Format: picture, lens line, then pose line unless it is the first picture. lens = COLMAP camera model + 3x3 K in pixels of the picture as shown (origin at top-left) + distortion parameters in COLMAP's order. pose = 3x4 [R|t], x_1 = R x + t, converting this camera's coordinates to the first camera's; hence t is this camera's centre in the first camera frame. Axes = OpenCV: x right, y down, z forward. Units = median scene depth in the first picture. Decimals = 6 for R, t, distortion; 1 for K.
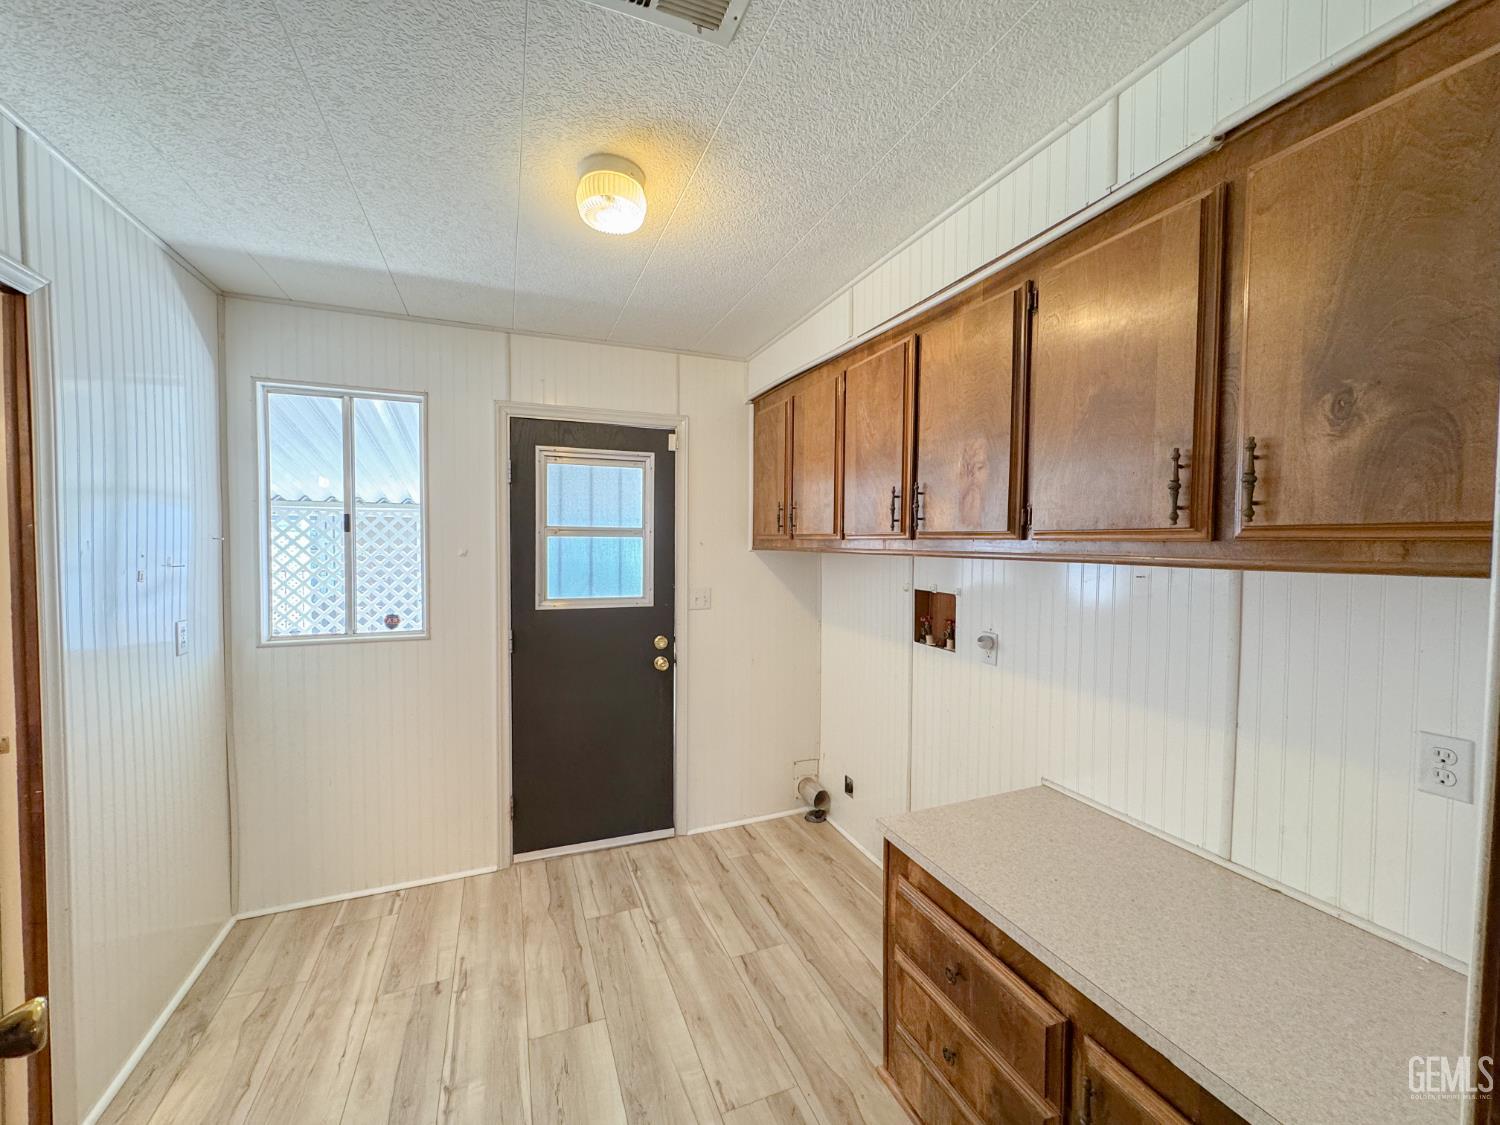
lens RADIAL K [[608.3, 0, 750.0], [0, 608.3, 562.5], [0, 0, 1]] dist [-0.012300, 0.000032]
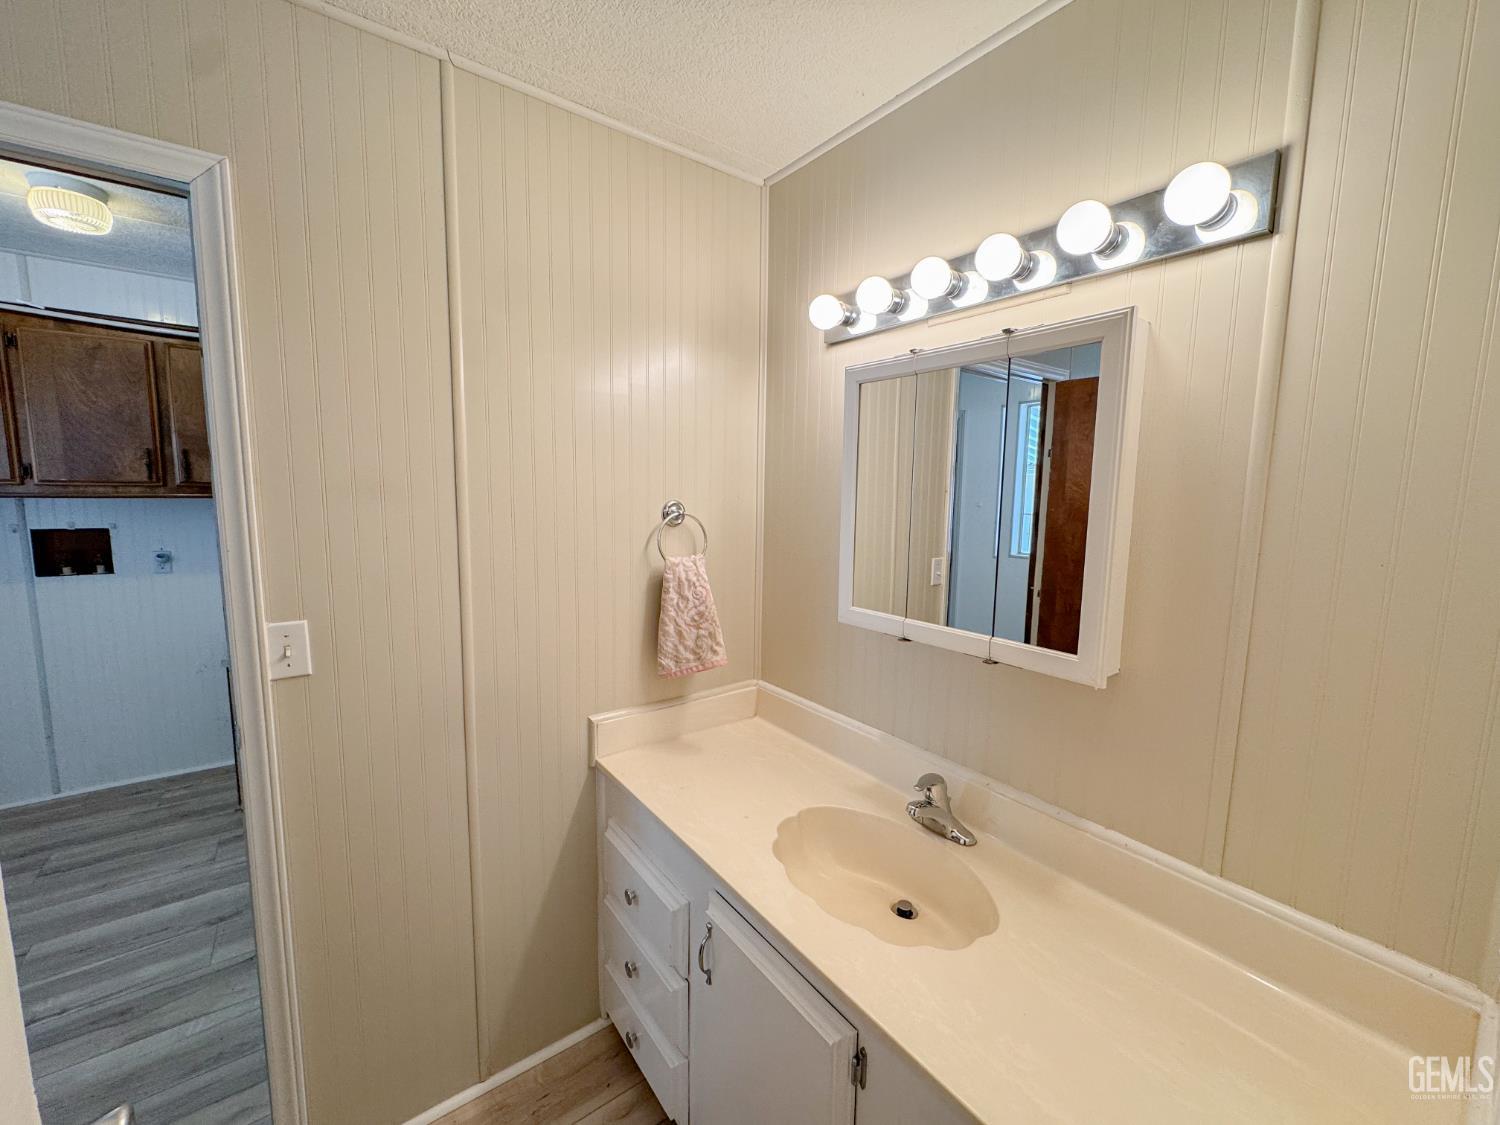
lens RADIAL K [[608.3, 0, 750.0], [0, 608.3, 562.5], [0, 0, 1]] dist [-0.012300, 0.000032]
pose [[-0.242695, -0.121318, 0.962487, -1.120257], [0.015256, 0.991550, 0.128829, -0.016260], [-0.969983, 0.045950, -0.238793, -0.001615]]
